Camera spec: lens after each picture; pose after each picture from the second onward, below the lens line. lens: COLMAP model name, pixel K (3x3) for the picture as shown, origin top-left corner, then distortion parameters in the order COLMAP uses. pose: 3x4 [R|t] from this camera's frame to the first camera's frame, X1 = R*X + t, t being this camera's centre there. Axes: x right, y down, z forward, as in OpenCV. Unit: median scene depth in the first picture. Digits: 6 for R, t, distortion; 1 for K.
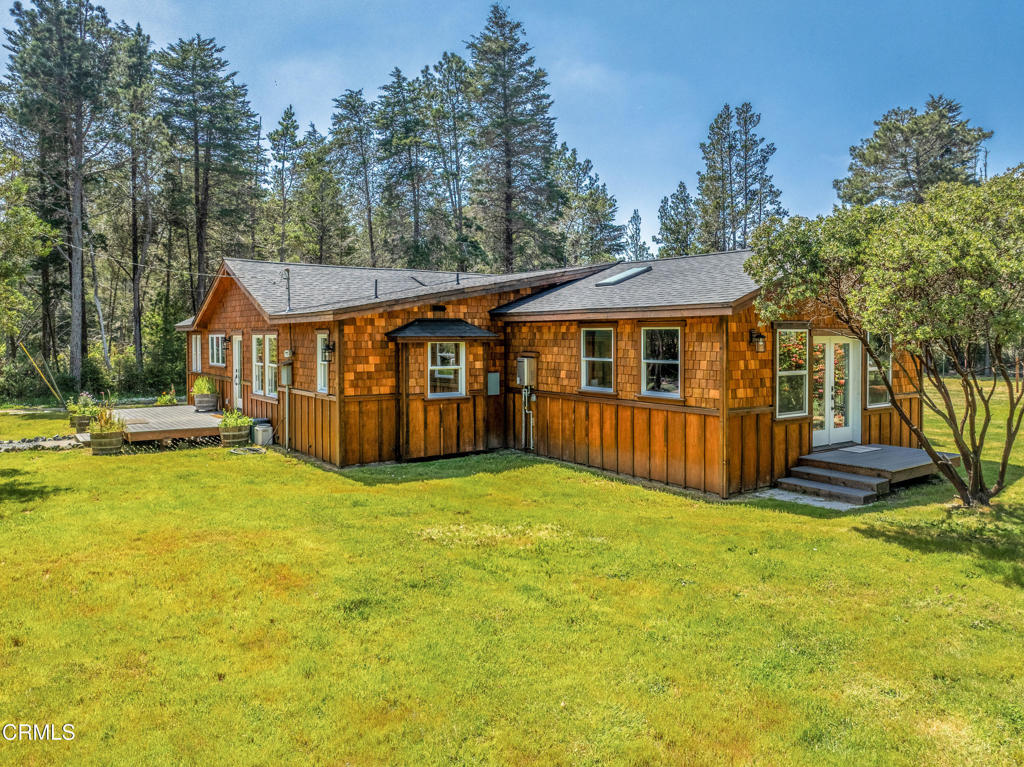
lens RADIAL K [[670.6, 0, 522.4], [0, 670.6, 376.2], [0, 0, 1]] dist [0.024026, -0.054080]
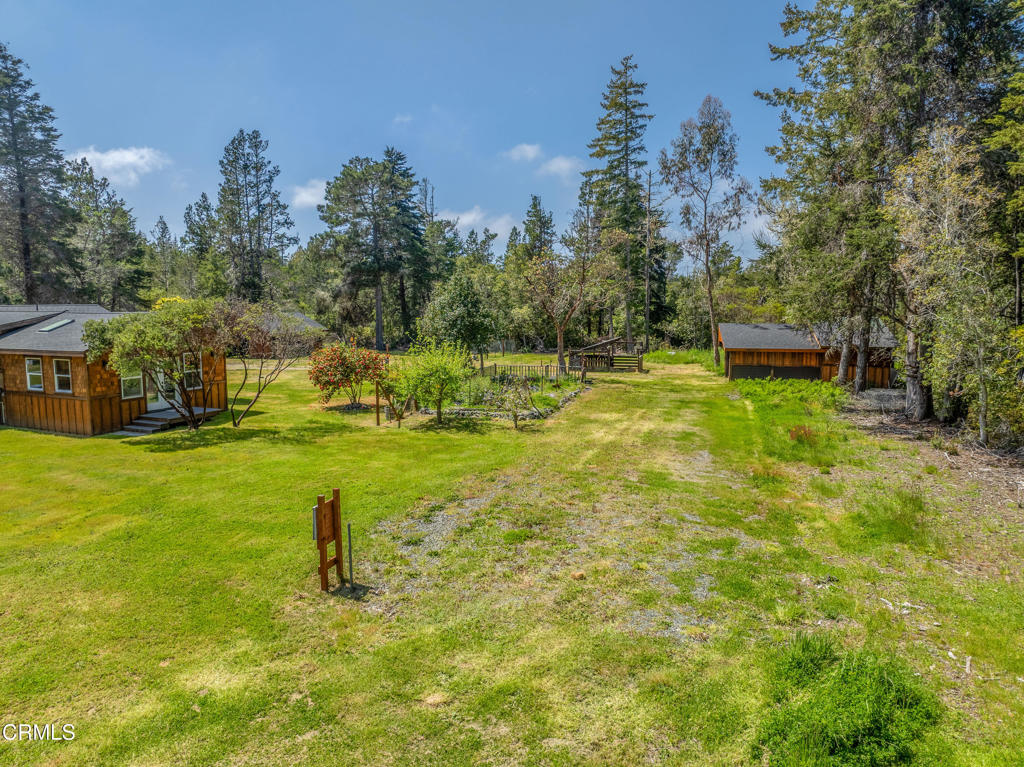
lens RADIAL K [[718.8, 0, 477.1], [0, 718.8, 384.9], [0, 0, 1]] dist [-0.053277, 0.070311]
pose [[0.889536, -0.055478, 0.453483, 0.288257], [0.027126, 0.997262, 0.068794, -0.091574], [-0.456058, -0.048894, 0.888606, -1.301897]]
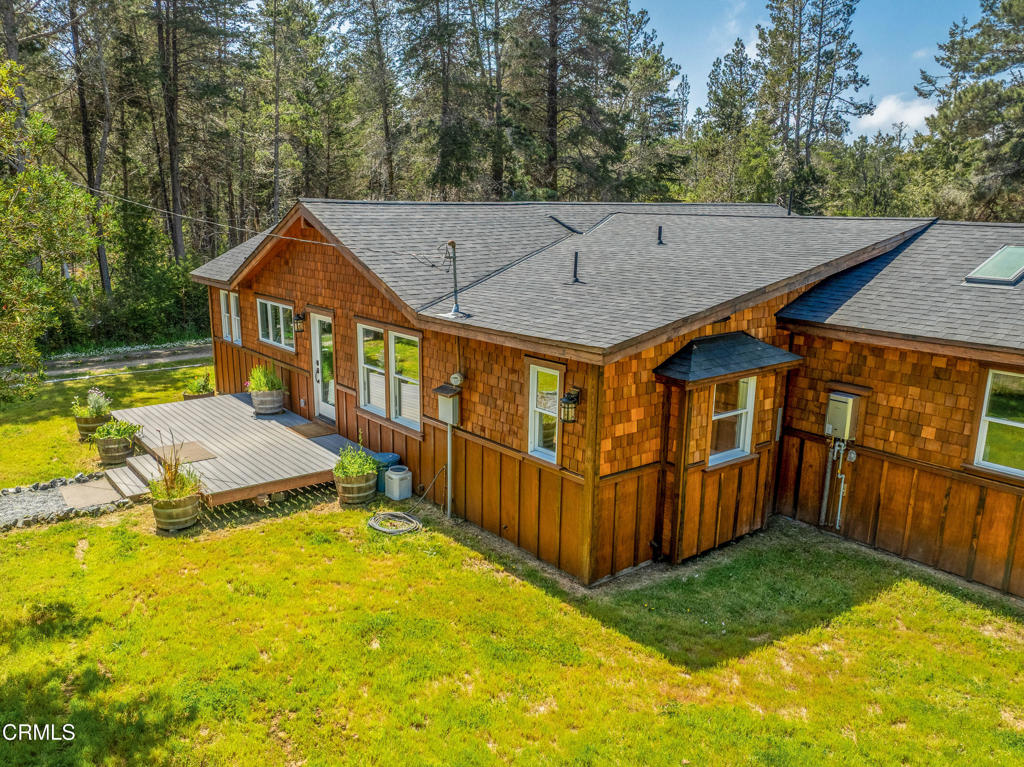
lens RADIAL K [[718.8, 0, 477.1], [0, 718.8, 384.9], [0, 0, 1]] dist [-0.053277, 0.070311]
pose [[0.999656, -0.000729, 0.026230, -0.365378], [-0.004324, 0.981369, 0.192083, -0.166560], [-0.025881, -0.192130, 0.981028, 0.350501]]
